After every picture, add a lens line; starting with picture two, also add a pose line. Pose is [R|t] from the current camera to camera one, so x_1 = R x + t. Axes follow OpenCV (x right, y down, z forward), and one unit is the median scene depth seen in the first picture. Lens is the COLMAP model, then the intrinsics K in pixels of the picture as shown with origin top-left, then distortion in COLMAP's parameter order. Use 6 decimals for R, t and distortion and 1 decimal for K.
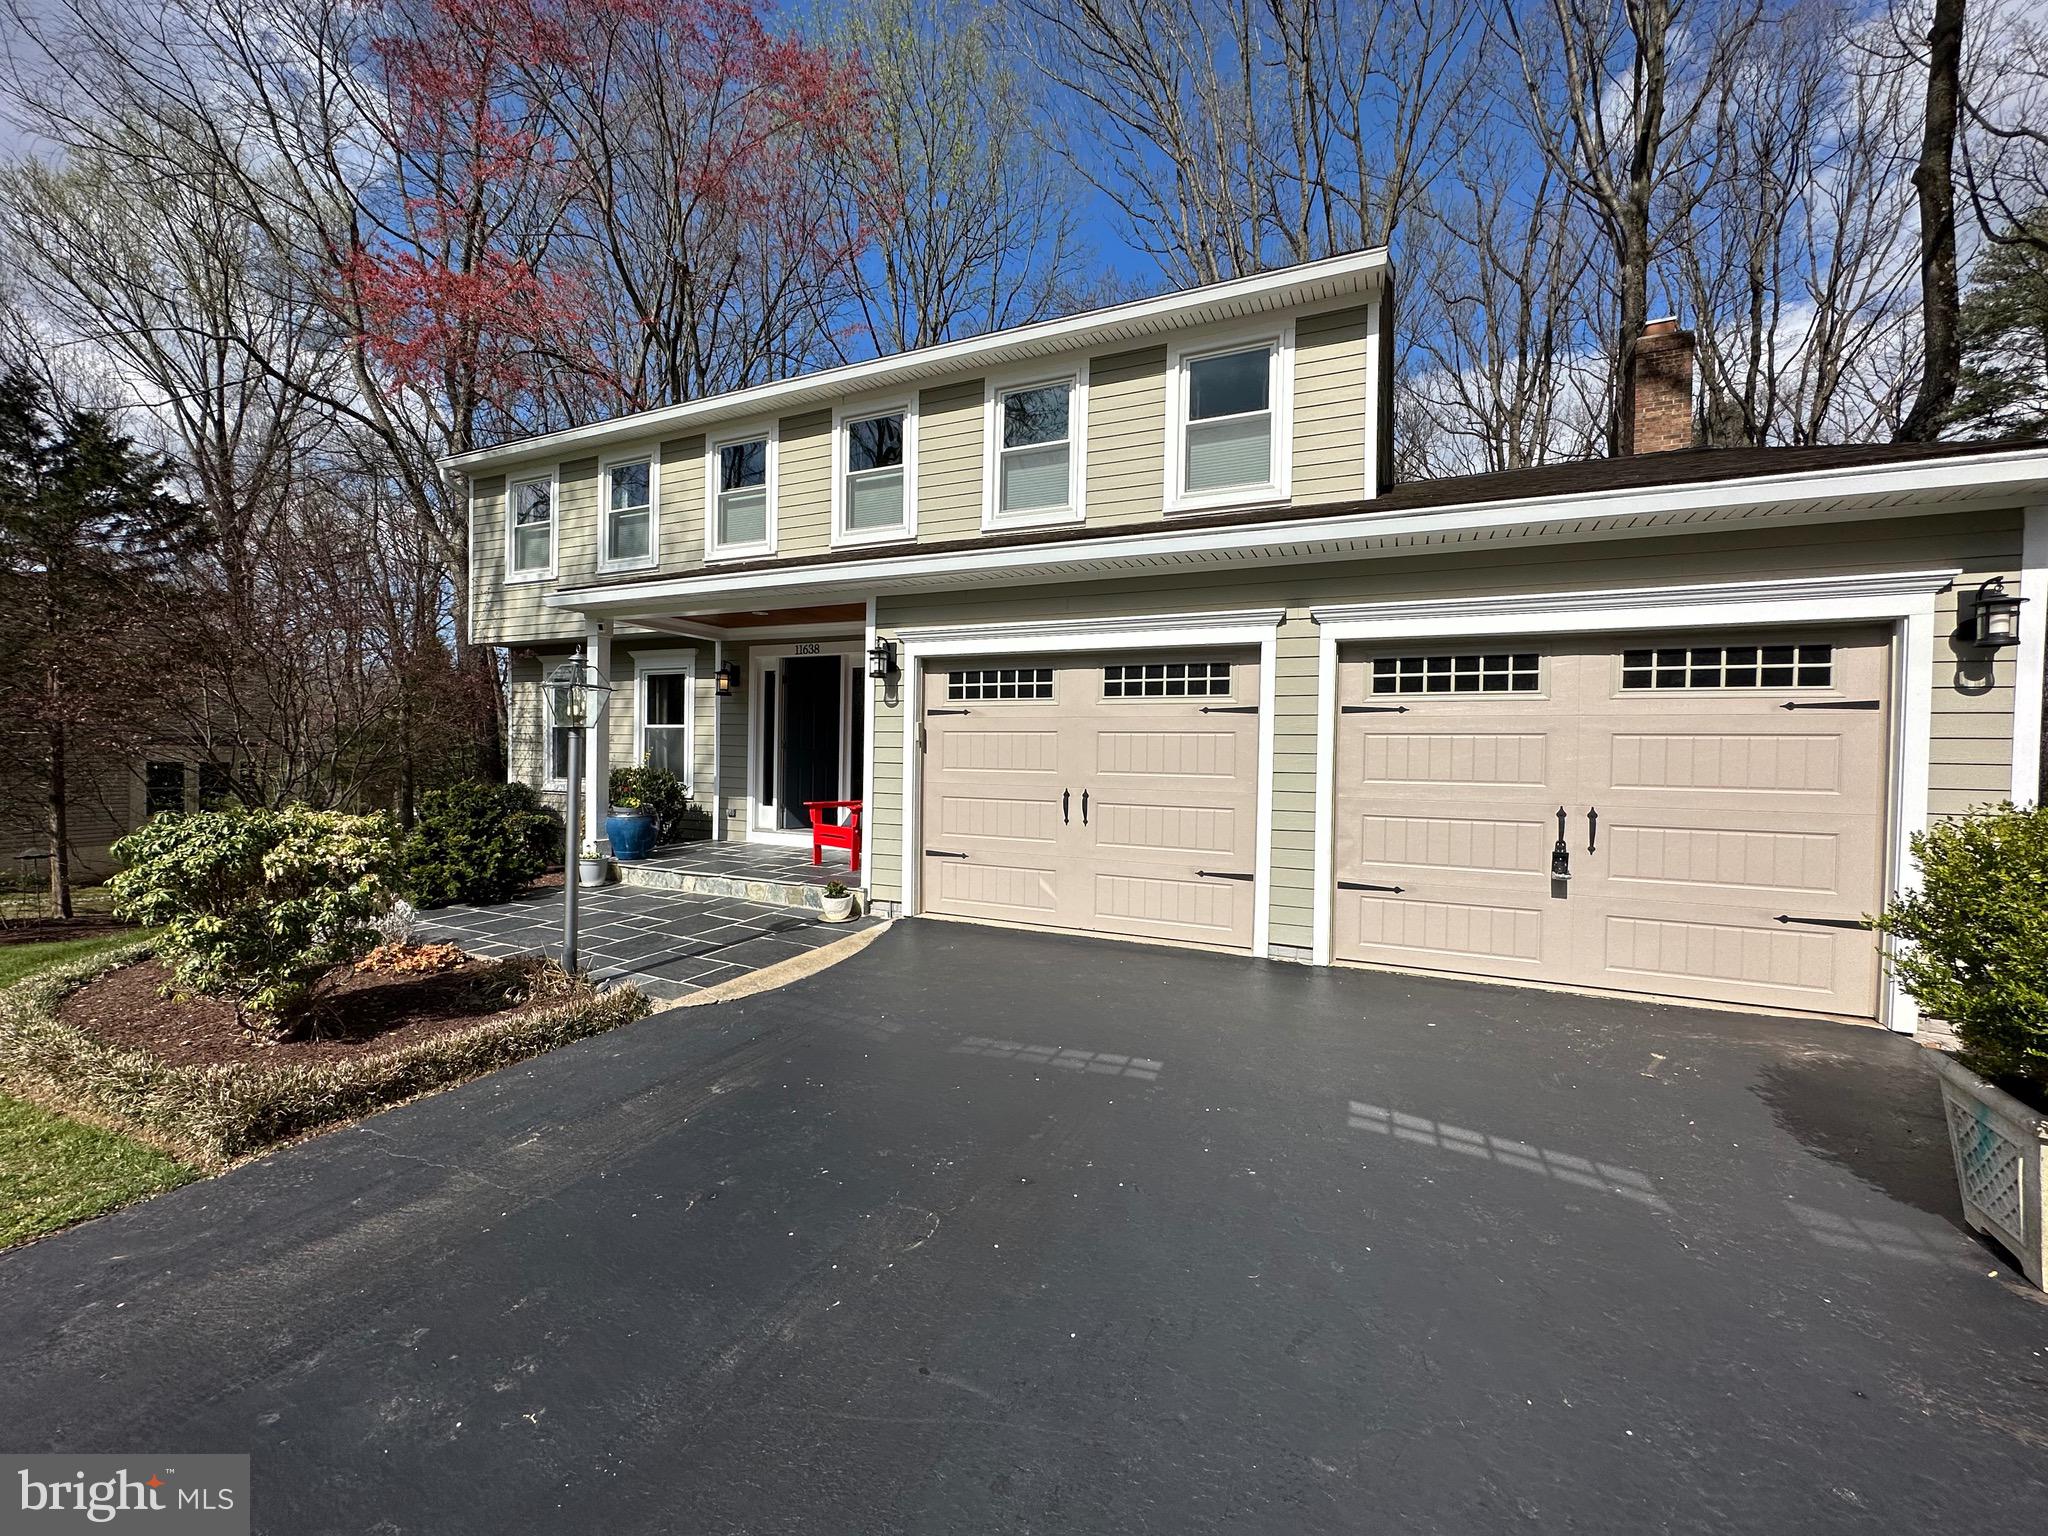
lens RADIAL K [[820.9, 0, 1025.9], [0, 820.9, 760.7], [0, 0, 1]] dist [-0.003435, -0.000717]
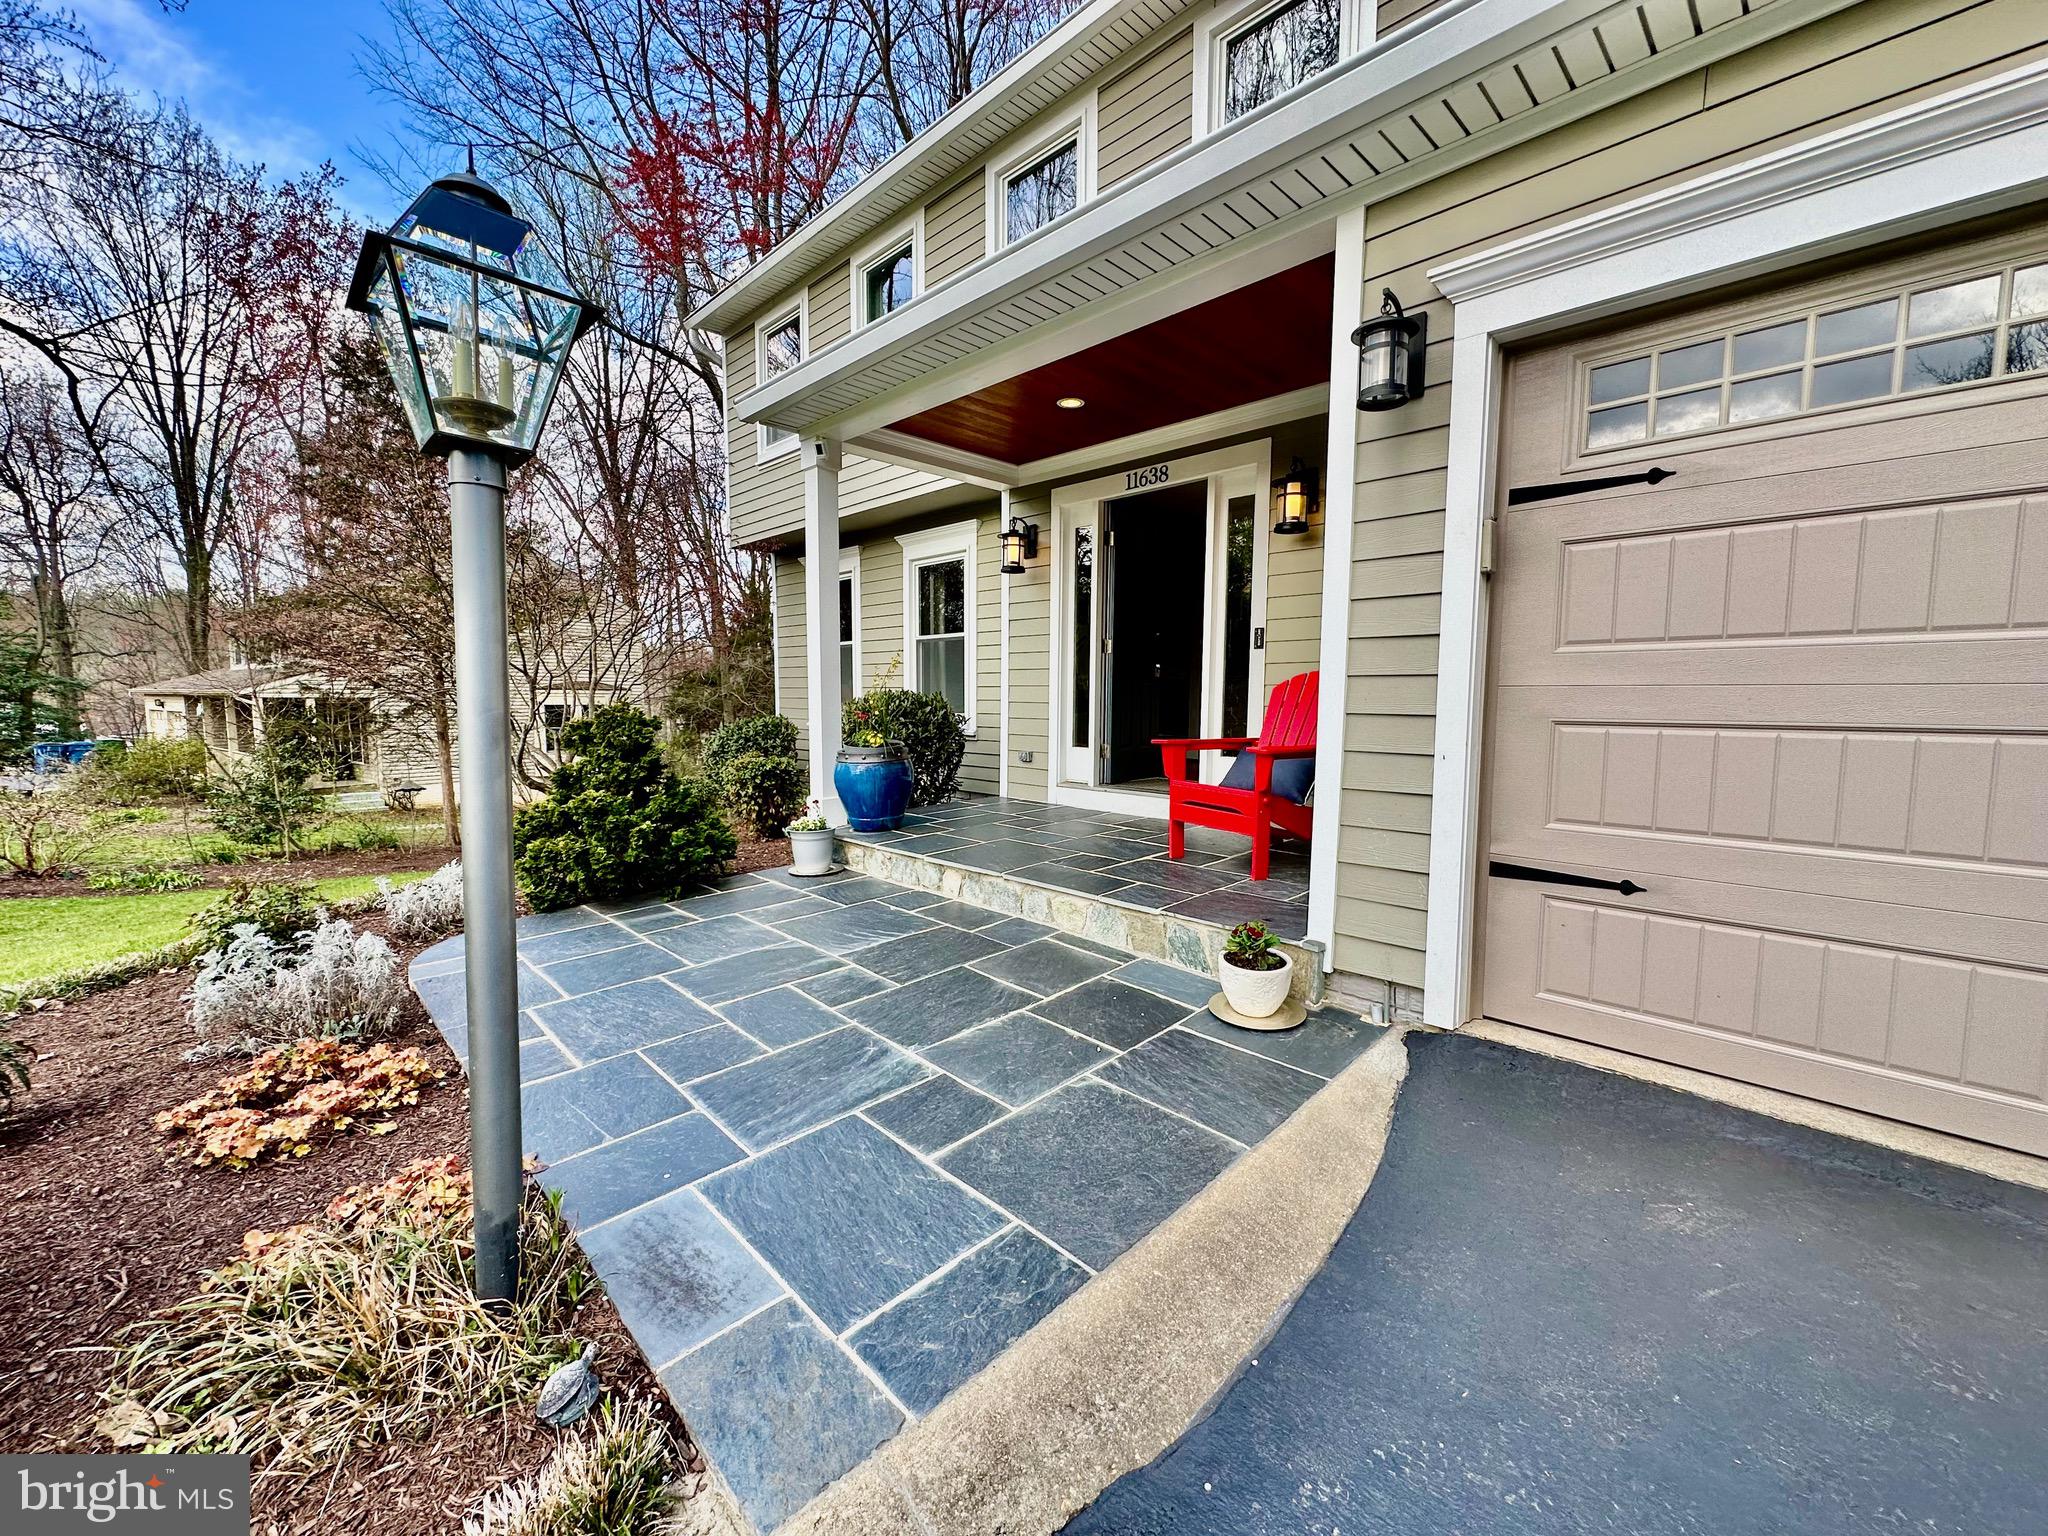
lens RADIAL K [[820.9, 0, 1021.7], [0, 820.9, 763.6], [0, 0, 1]] dist [-0.003435, -0.000717]
pose [[0.936500, 0.017121, -0.350250, -0.154370], [0.006896, 0.997715, 0.067210, 0.028198], [0.350601, -0.065358, 0.934242, 0.449233]]
